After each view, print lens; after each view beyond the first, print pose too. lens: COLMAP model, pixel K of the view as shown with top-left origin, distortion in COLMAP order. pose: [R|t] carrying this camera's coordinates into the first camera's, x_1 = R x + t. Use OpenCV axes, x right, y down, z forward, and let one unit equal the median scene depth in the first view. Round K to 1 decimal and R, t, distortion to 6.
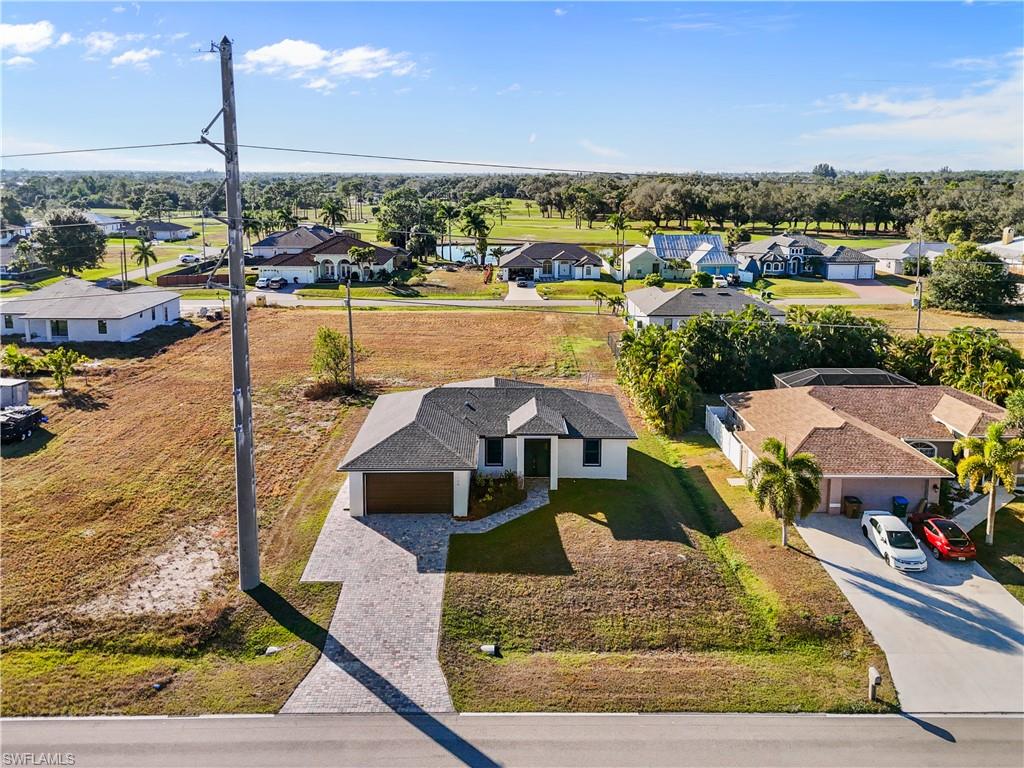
lens RADIAL K [[782.4, 0, 512.0], [0, 782.4, 384.0], [0, 0, 1]] dist [0.015423, -0.000627]
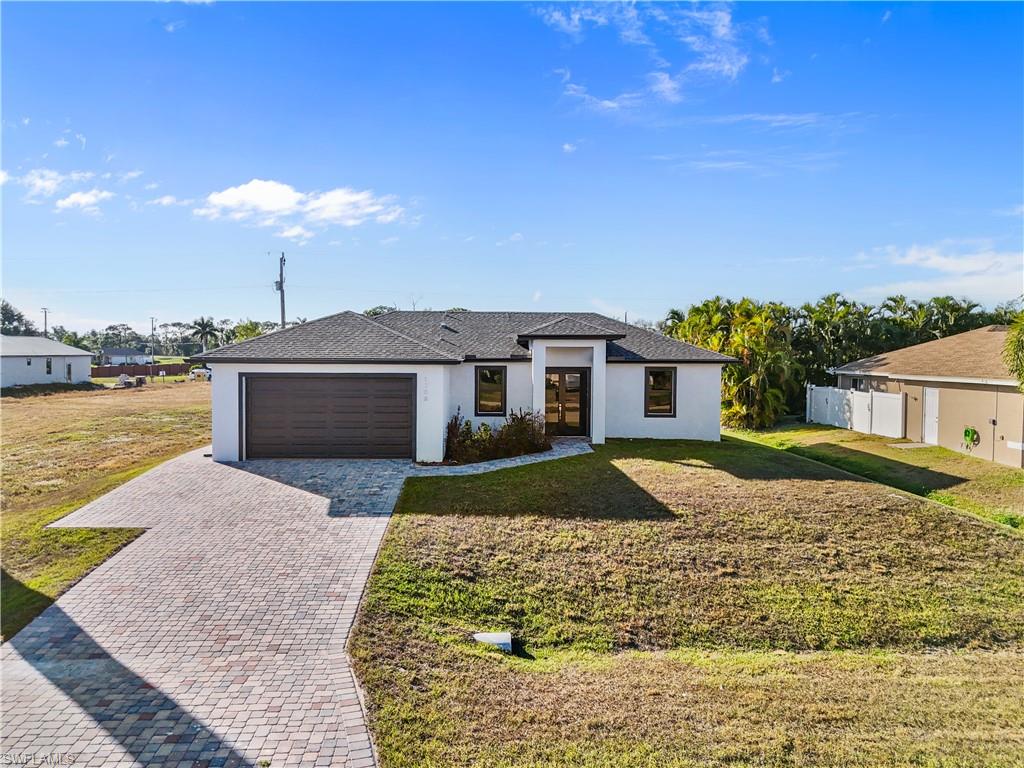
lens RADIAL K [[781.1, 0, 510.5], [0, 781.1, 429.0], [0, 0, 1]] dist [0.026972, 0.002535]
pose [[0.999747, -0.000895, 0.022473, -0.028257], [0.004599, 0.986227, -0.165334, 0.277662], [-0.022015, 0.165395, 0.985982, 0.576372]]
